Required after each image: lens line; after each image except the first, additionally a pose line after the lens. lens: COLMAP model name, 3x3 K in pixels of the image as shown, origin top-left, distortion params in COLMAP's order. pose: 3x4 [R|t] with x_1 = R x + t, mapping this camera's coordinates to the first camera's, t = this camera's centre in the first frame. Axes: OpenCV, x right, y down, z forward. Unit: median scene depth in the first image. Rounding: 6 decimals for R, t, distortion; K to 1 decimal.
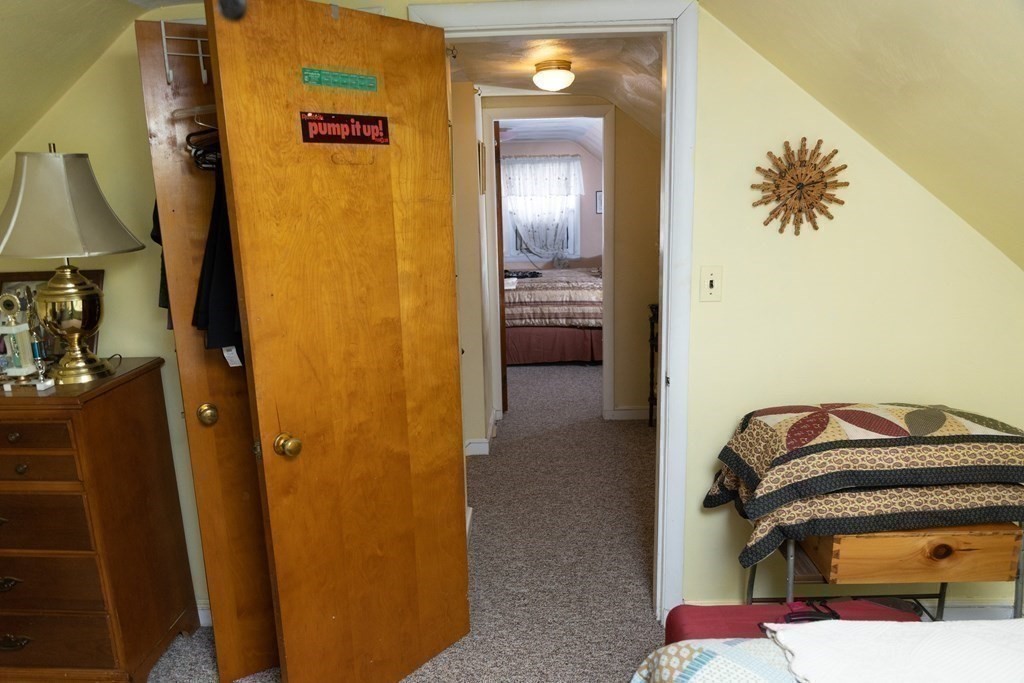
lens RADIAL K [[686.8, 0, 503.3], [0, 686.8, 344.7], [0, 0, 1]] dist [-0.017739, -0.019601]
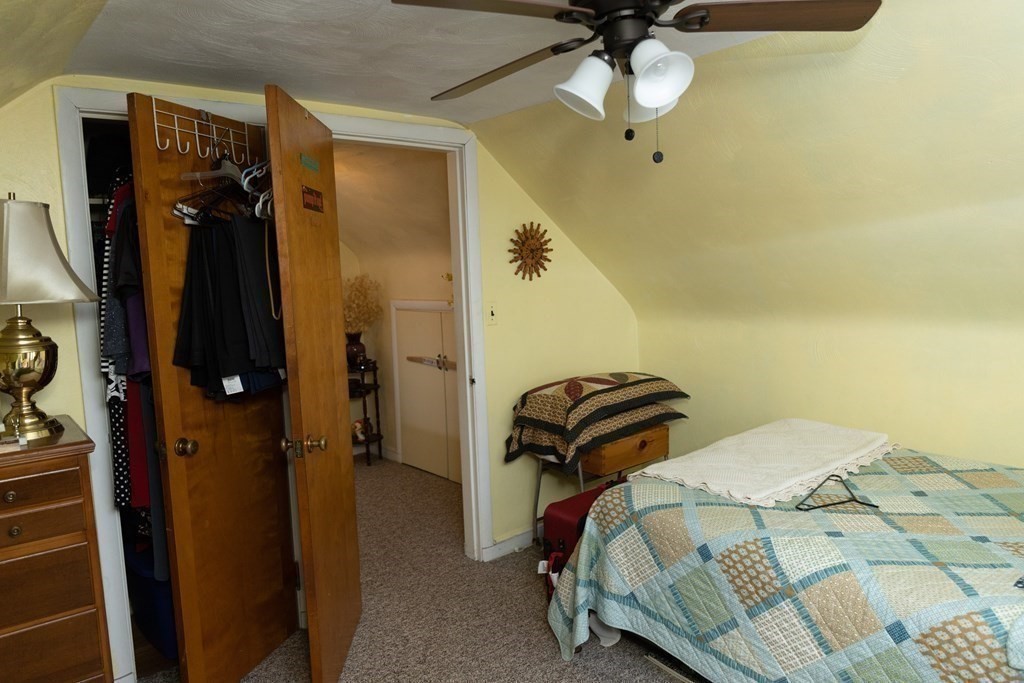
lens RADIAL K [[686.8, 0, 503.3], [0, 686.8, 344.7], [0, 0, 1]] dist [-0.017739, -0.019601]
pose [[0.737463, -0.072996, 0.671432, -0.745802], [0.156551, 0.985542, -0.064801, 0.087658], [-0.656994, 0.152902, 0.738228, -0.141844]]
